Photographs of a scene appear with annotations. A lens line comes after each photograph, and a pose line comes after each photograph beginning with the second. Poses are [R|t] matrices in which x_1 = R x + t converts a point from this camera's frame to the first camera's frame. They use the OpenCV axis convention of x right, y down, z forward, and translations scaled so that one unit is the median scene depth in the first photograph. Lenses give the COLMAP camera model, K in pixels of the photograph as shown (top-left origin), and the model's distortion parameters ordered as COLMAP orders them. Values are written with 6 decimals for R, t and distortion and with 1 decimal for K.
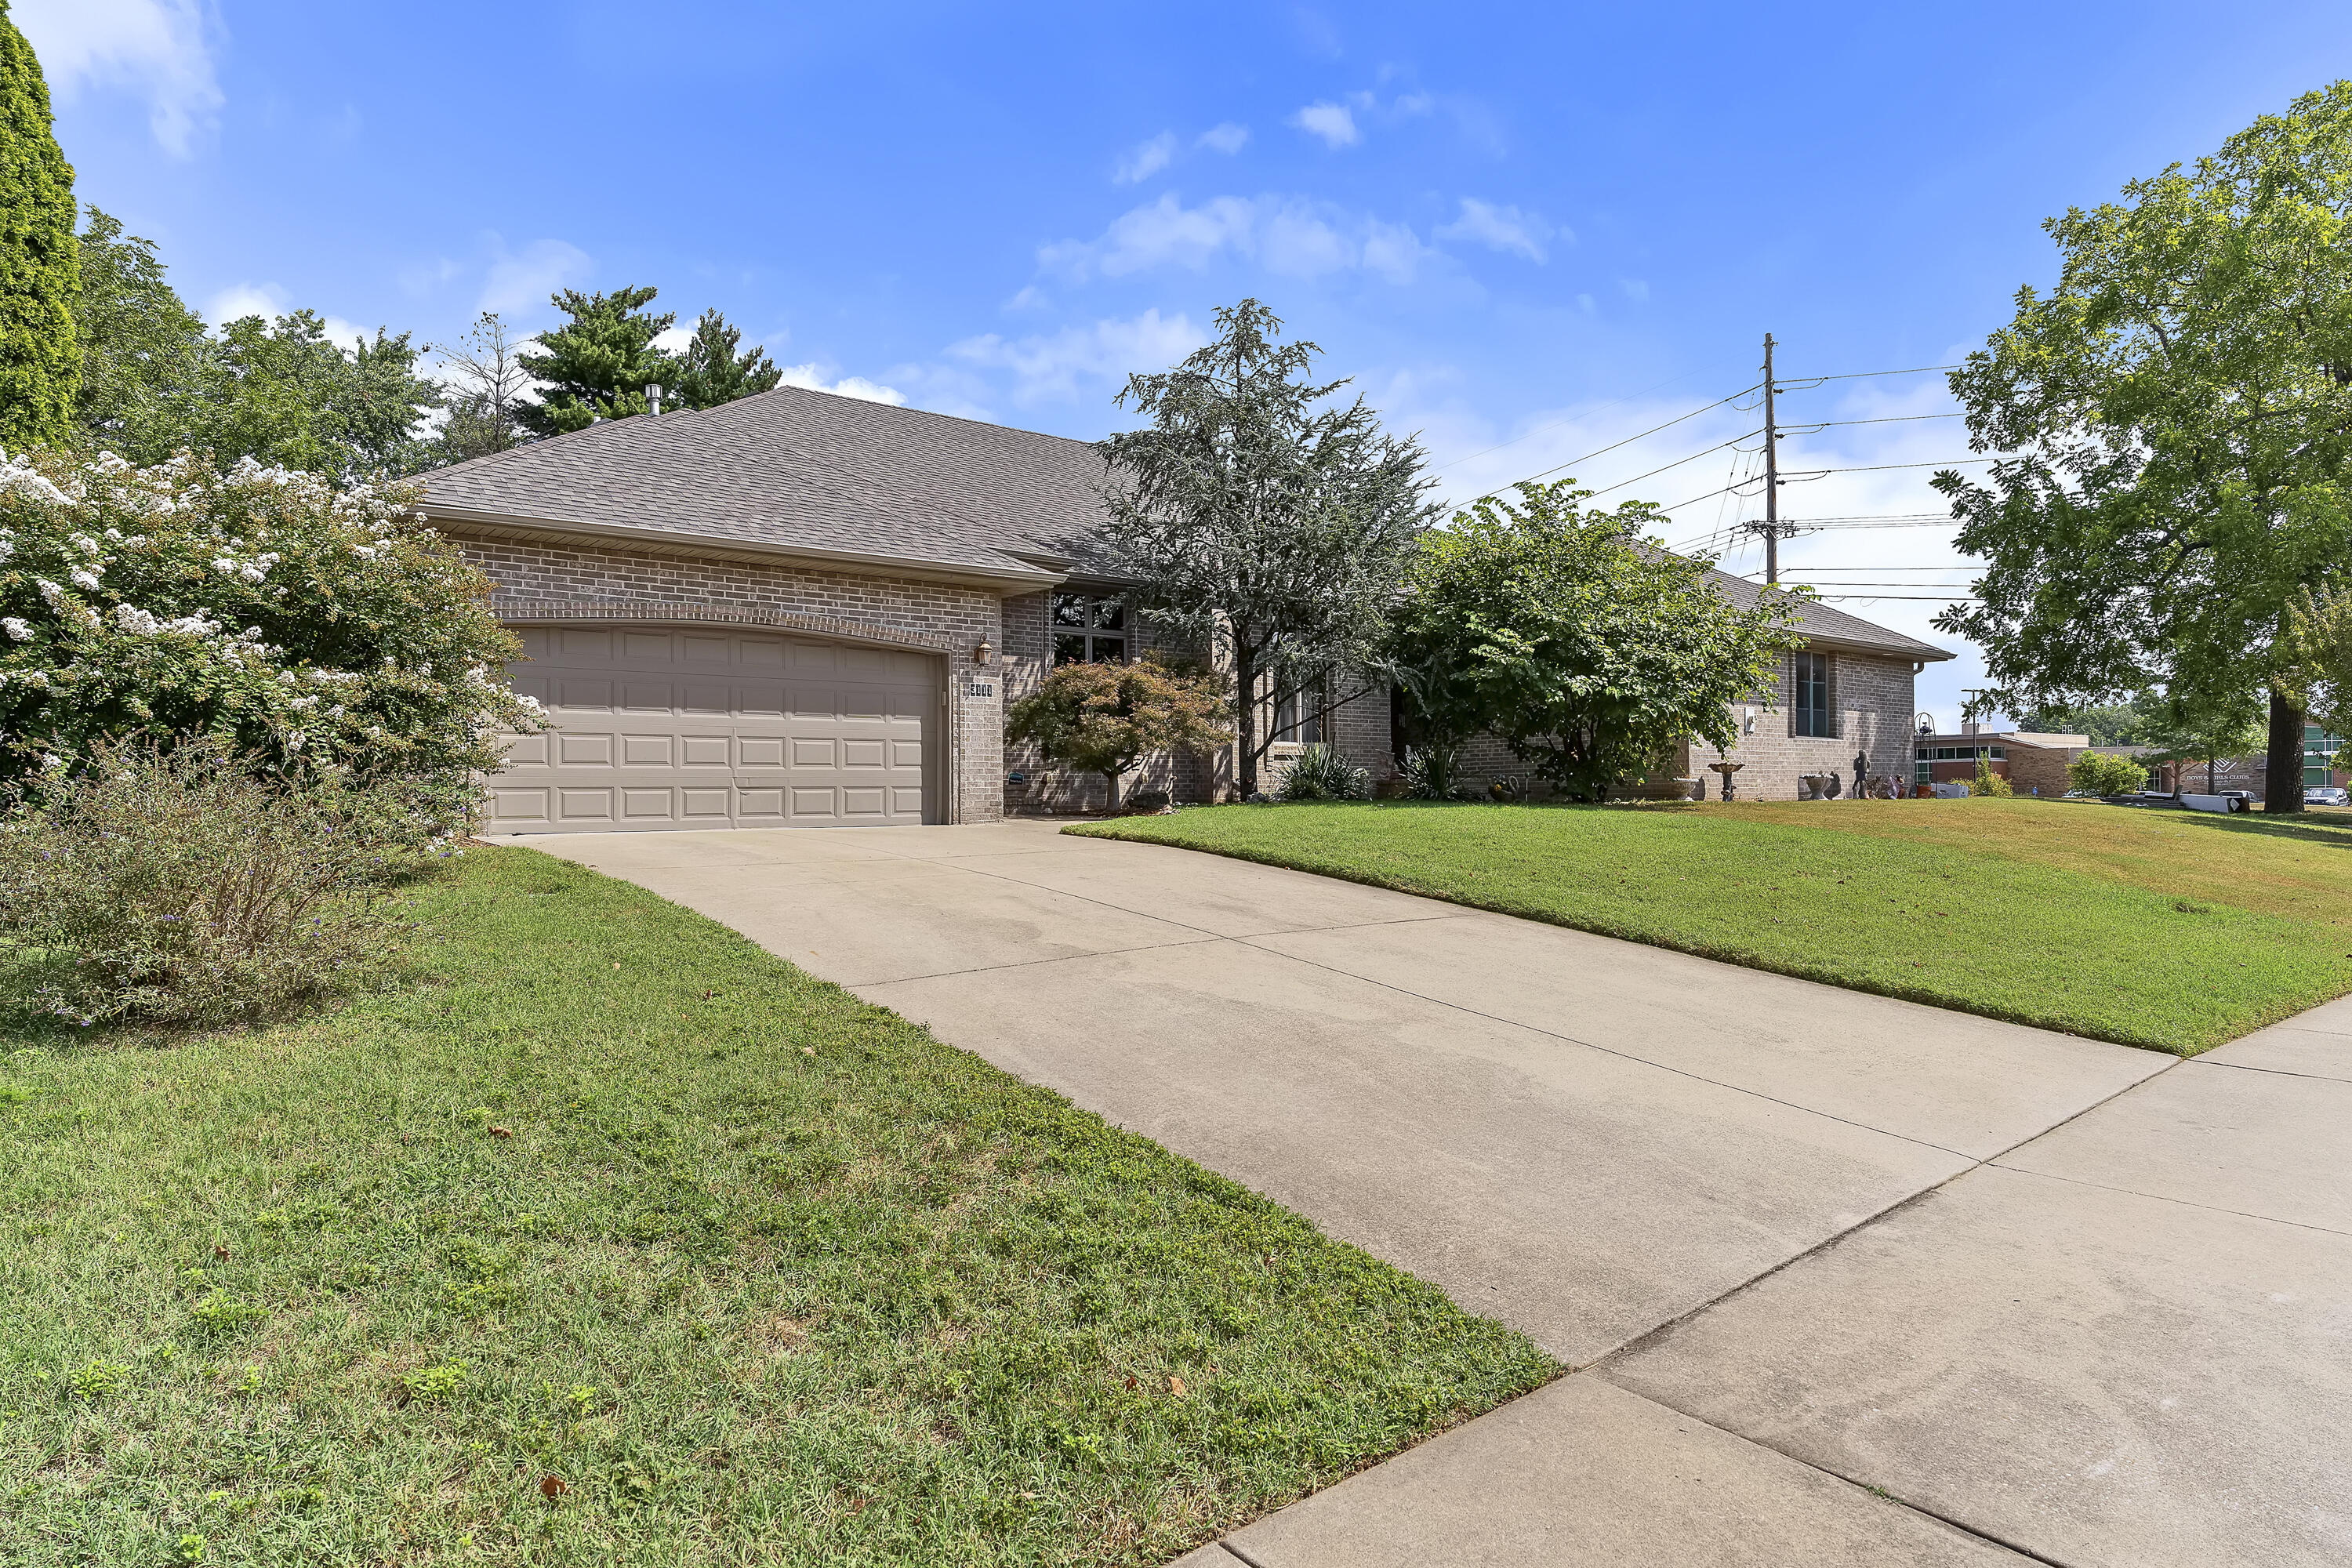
lens RADIAL K [[1378.8, 0, 1173.1], [0, 1378.8, 782.9], [0, 0, 1]] dist [-0.001183, 0.000024]
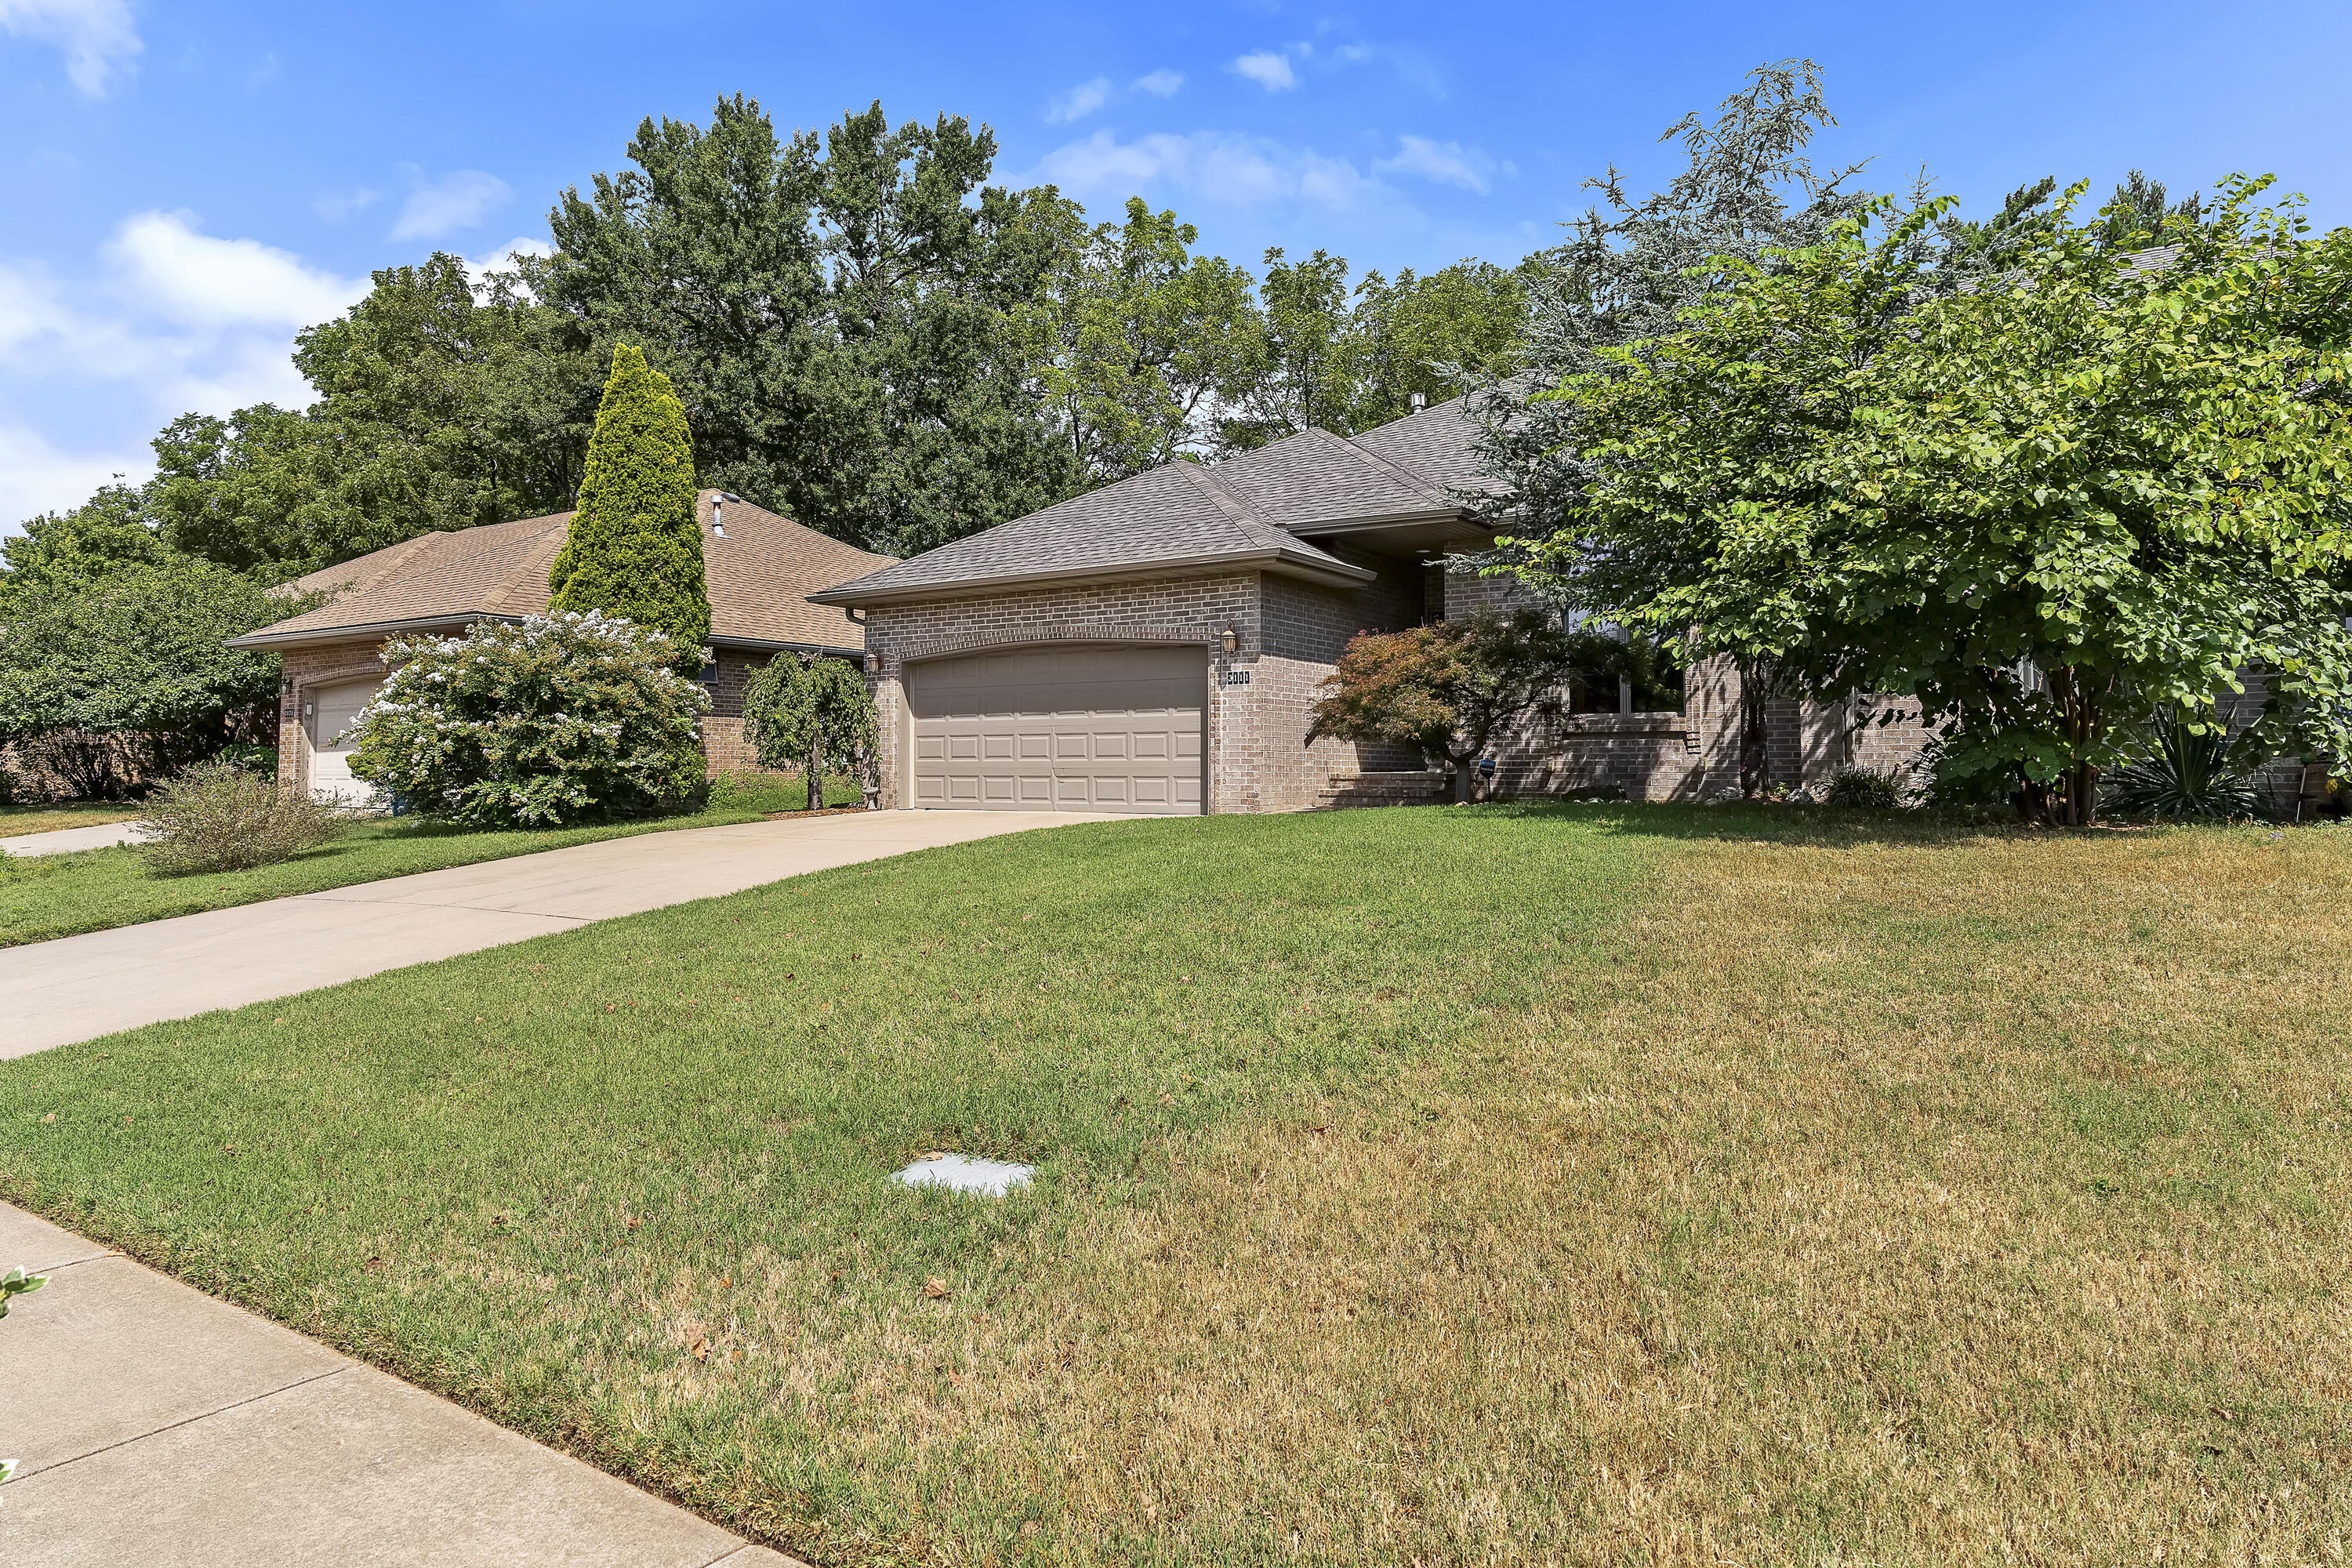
lens RADIAL K [[1378.8, 0, 1179.3], [0, 1378.8, 780.8], [0, 0, 1]] dist [-0.001183, 0.000024]
pose [[0.286260, 0.014088, -0.958048, 0.798104], [0.001999, 0.999881, 0.015301, -0.009238], [0.958150, -0.006296, 0.286197, 0.689531]]
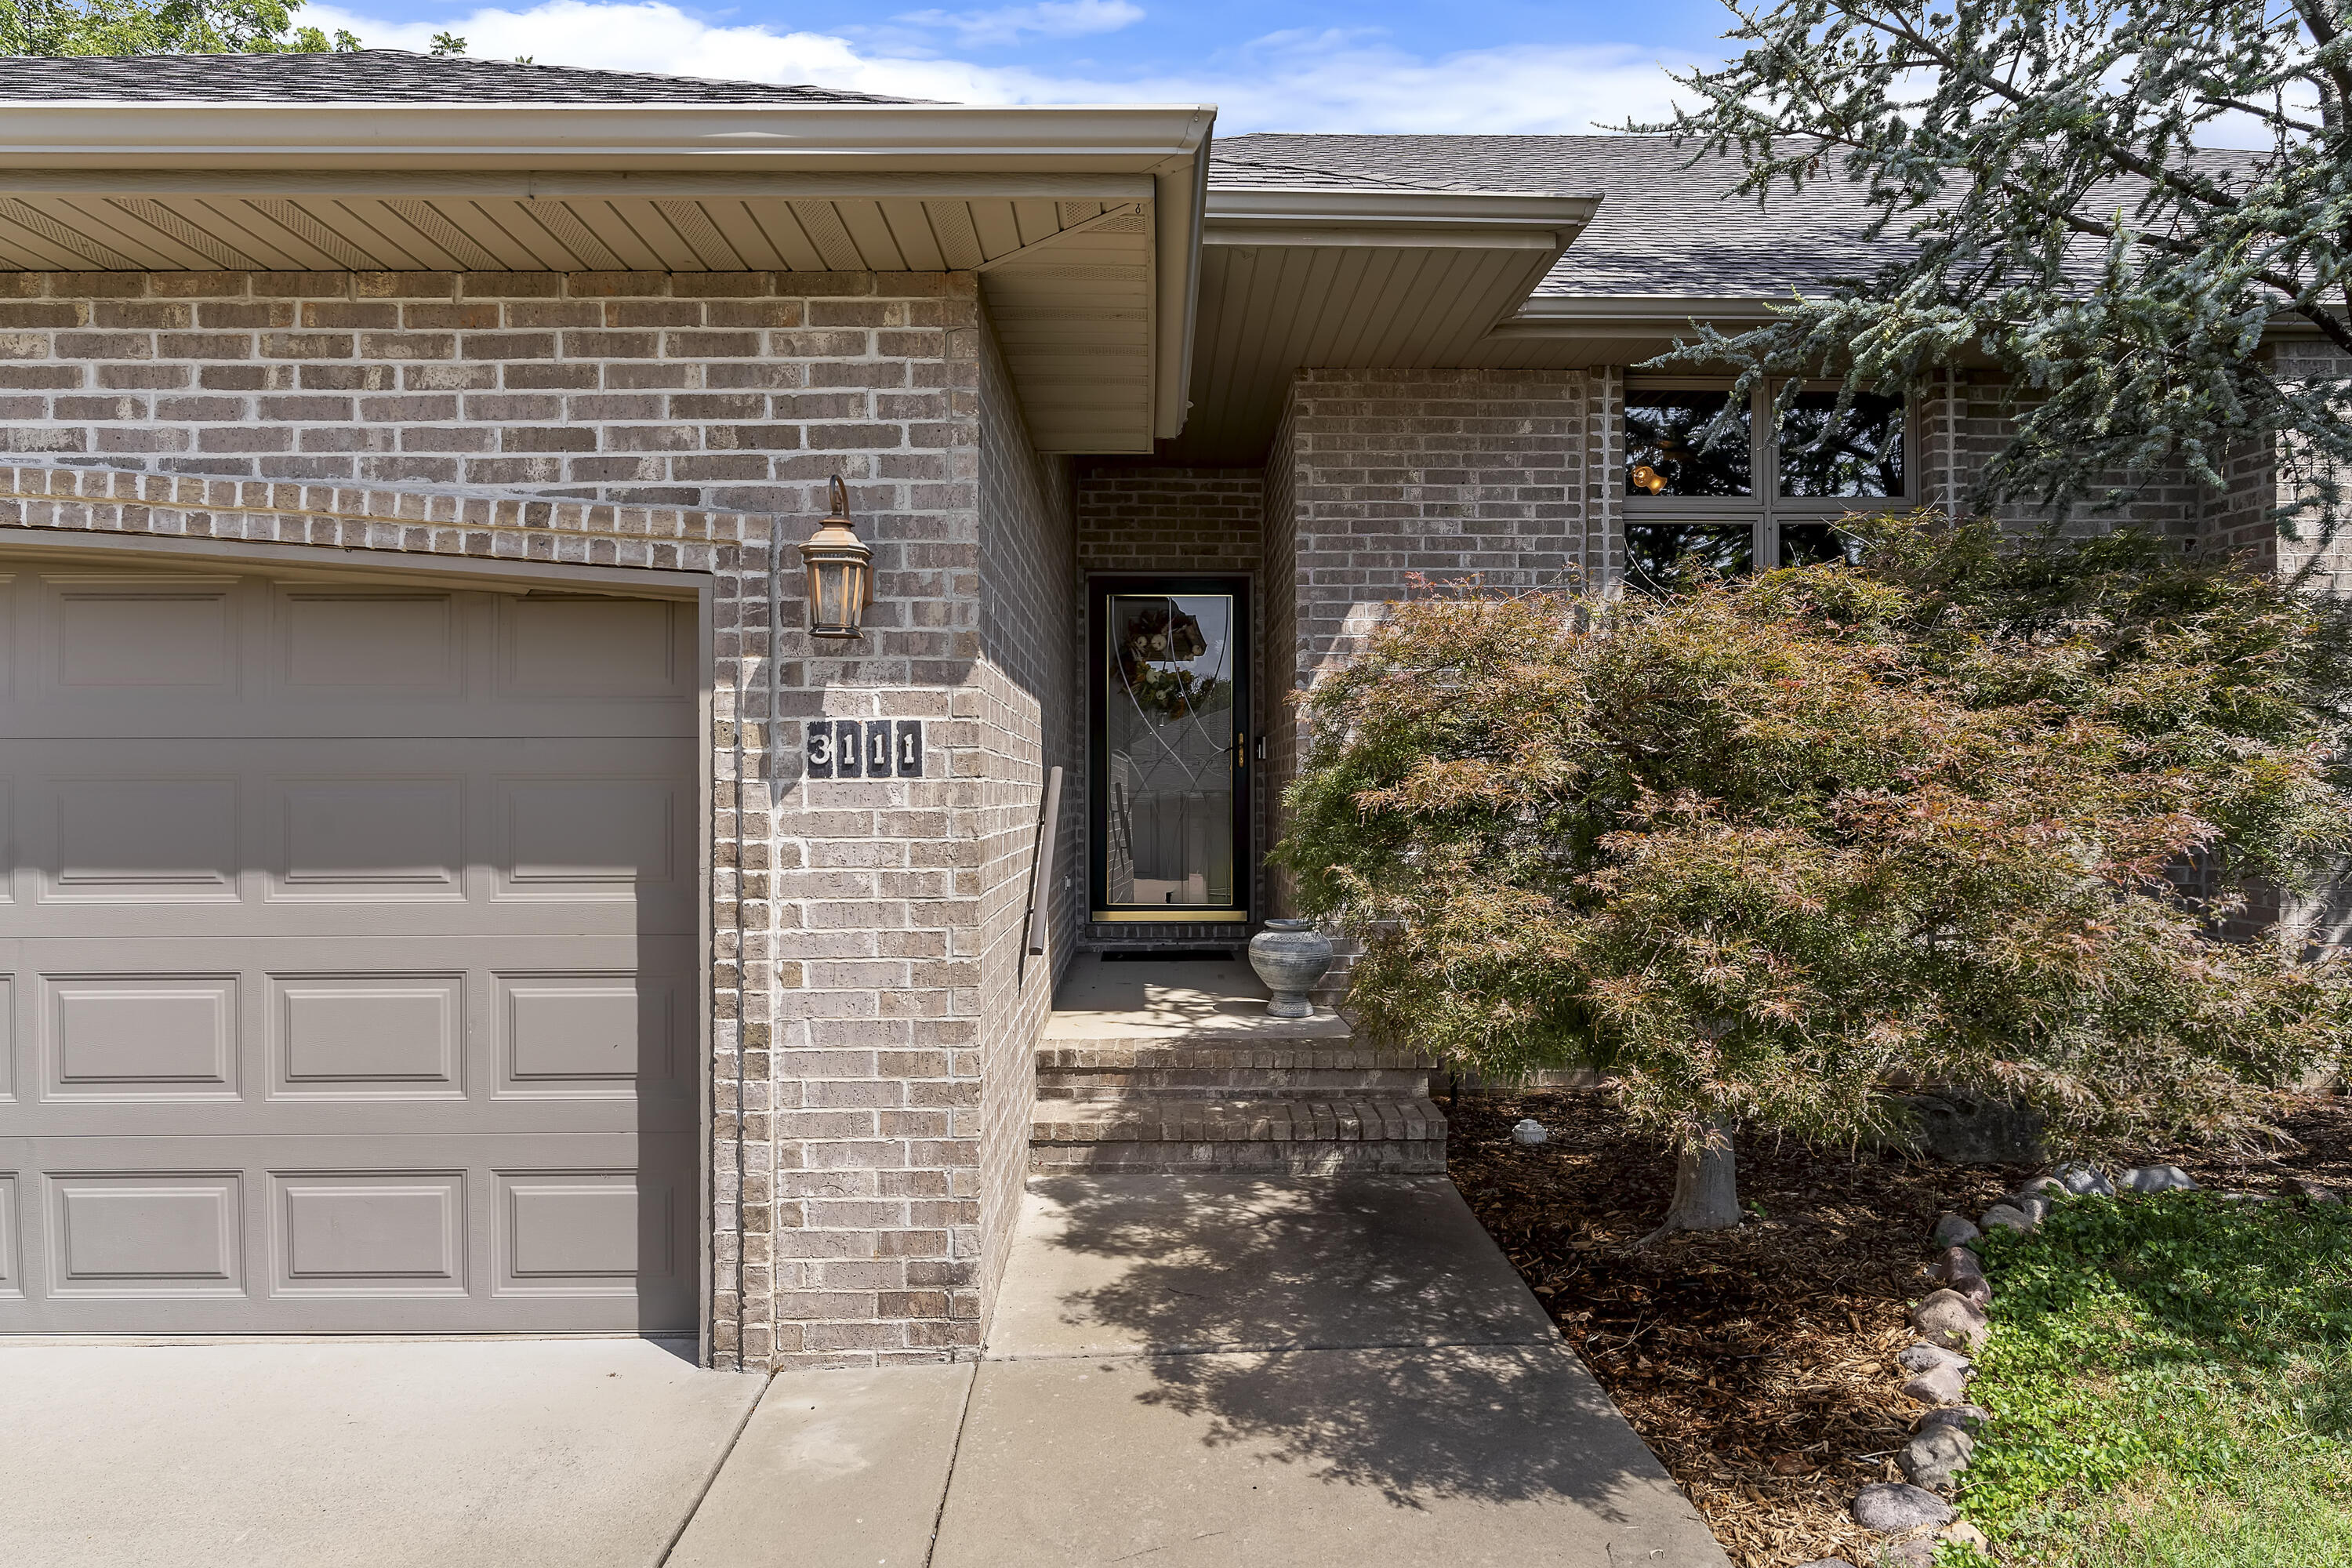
lens RADIAL K [[1378.8, 0, 1169.8], [0, 1378.8, 793.0], [0, 0, 1]] dist [-0.001183, 0.000024]
pose [[0.778669, 0.007227, -0.627393, 0.034312], [-0.001170, 0.999949, 0.010066, -0.063391], [0.627434, -0.007104, 0.778638, 0.874253]]
